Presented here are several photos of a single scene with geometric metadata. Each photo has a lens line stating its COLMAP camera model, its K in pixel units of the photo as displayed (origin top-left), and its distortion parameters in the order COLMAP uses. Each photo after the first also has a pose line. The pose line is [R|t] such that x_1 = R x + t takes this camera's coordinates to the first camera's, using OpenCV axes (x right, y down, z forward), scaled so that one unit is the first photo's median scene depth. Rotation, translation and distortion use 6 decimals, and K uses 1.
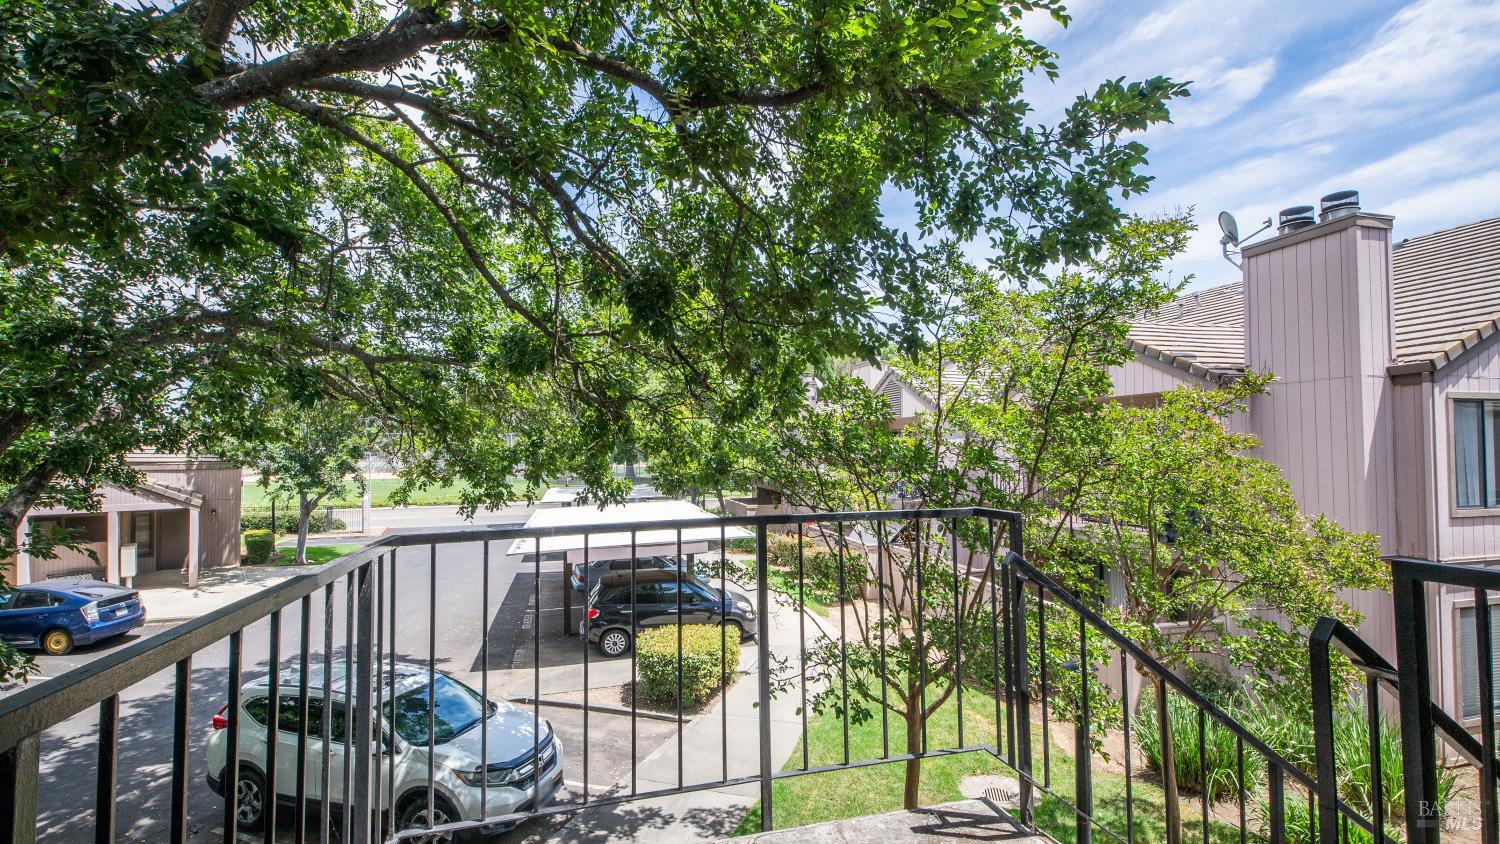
lens RADIAL K [[673.2, 0, 745.3], [0, 673.2, 433.1], [0, 0, 1]] dist [0.007562, -0.002400]
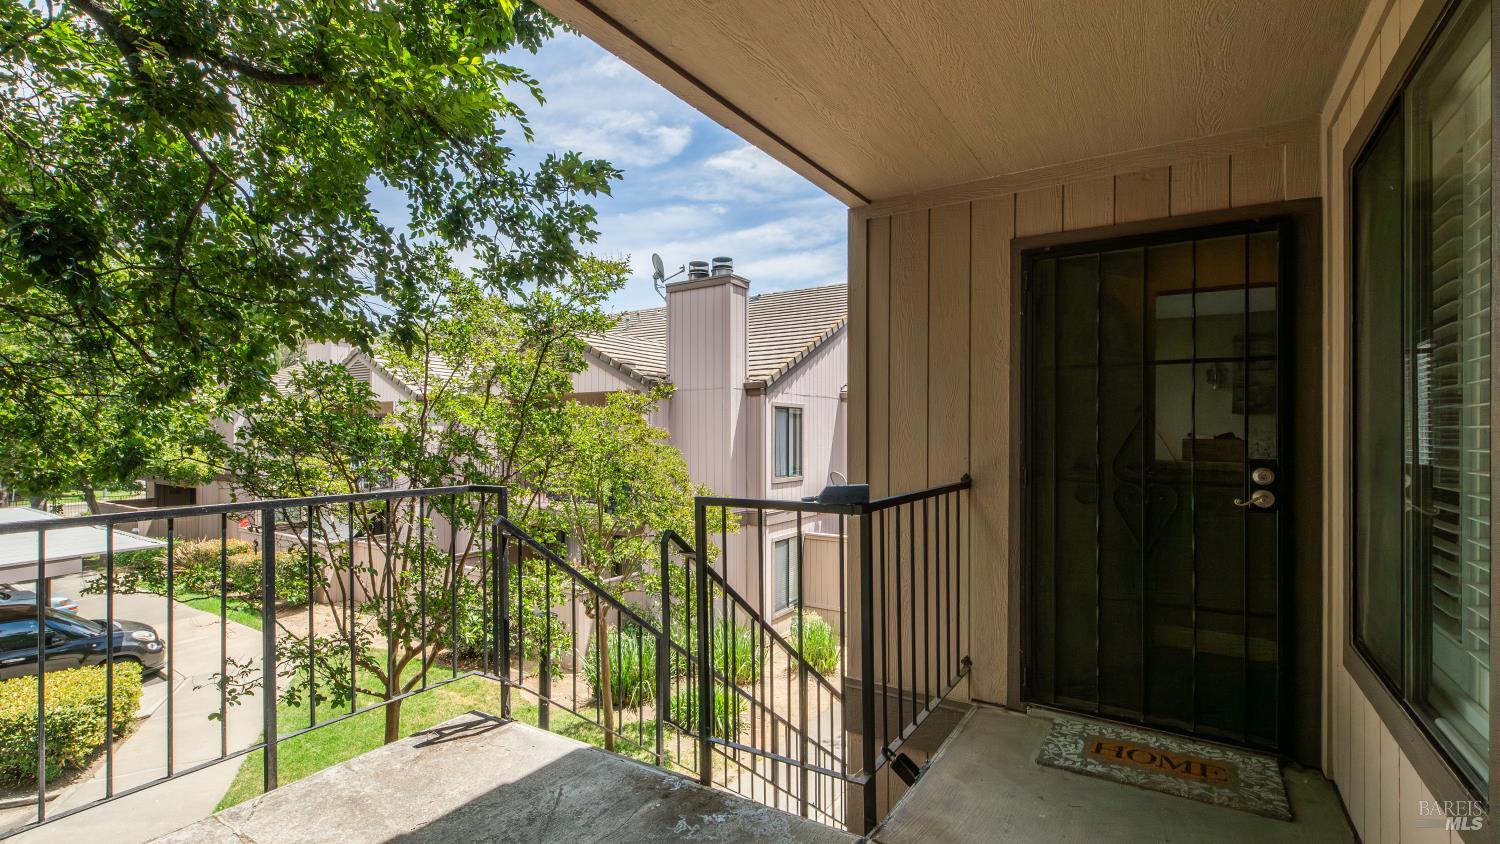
lens RADIAL K [[673.2, 0, 732.1], [0, 673.2, 440.9], [0, 0, 1]] dist [0.007562, -0.002400]
pose [[0.746613, 0.003983, 0.665247, -0.058753], [-0.023562, 0.999513, 0.020460, -0.003142], [-0.664841, -0.030950, 0.746343, -0.117874]]
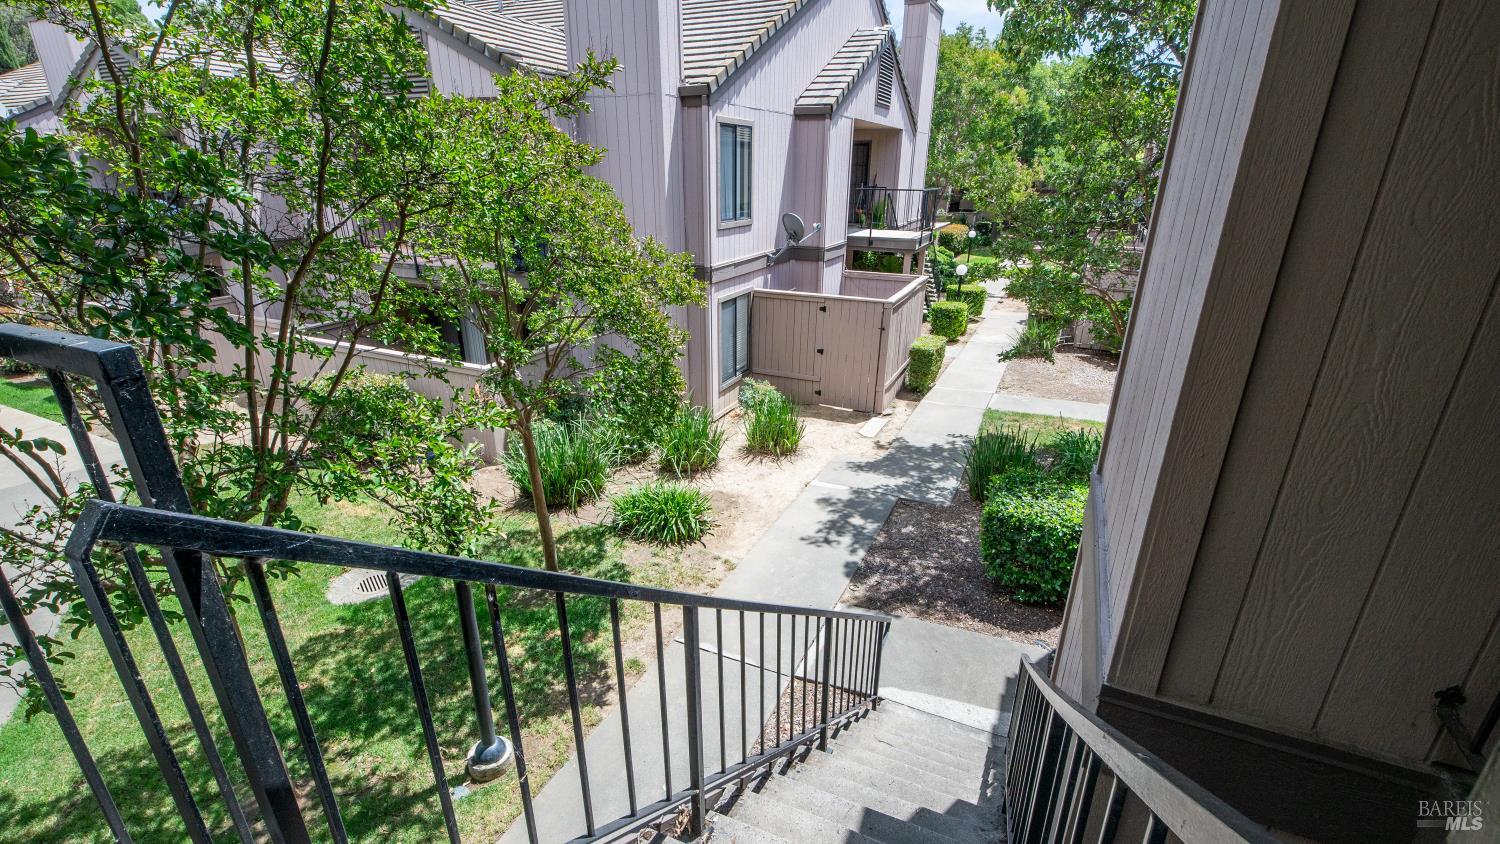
lens RADIAL K [[673.2, 0, 748.2], [0, 673.2, 437.2], [0, 0, 1]] dist [0.007562, -0.002400]
pose [[0.632664, -0.275472, 0.723776, 0.150288], [-0.030249, 0.925092, 0.378535, 0.014313], [-0.773835, -0.261379, 0.576940, 0.255114]]
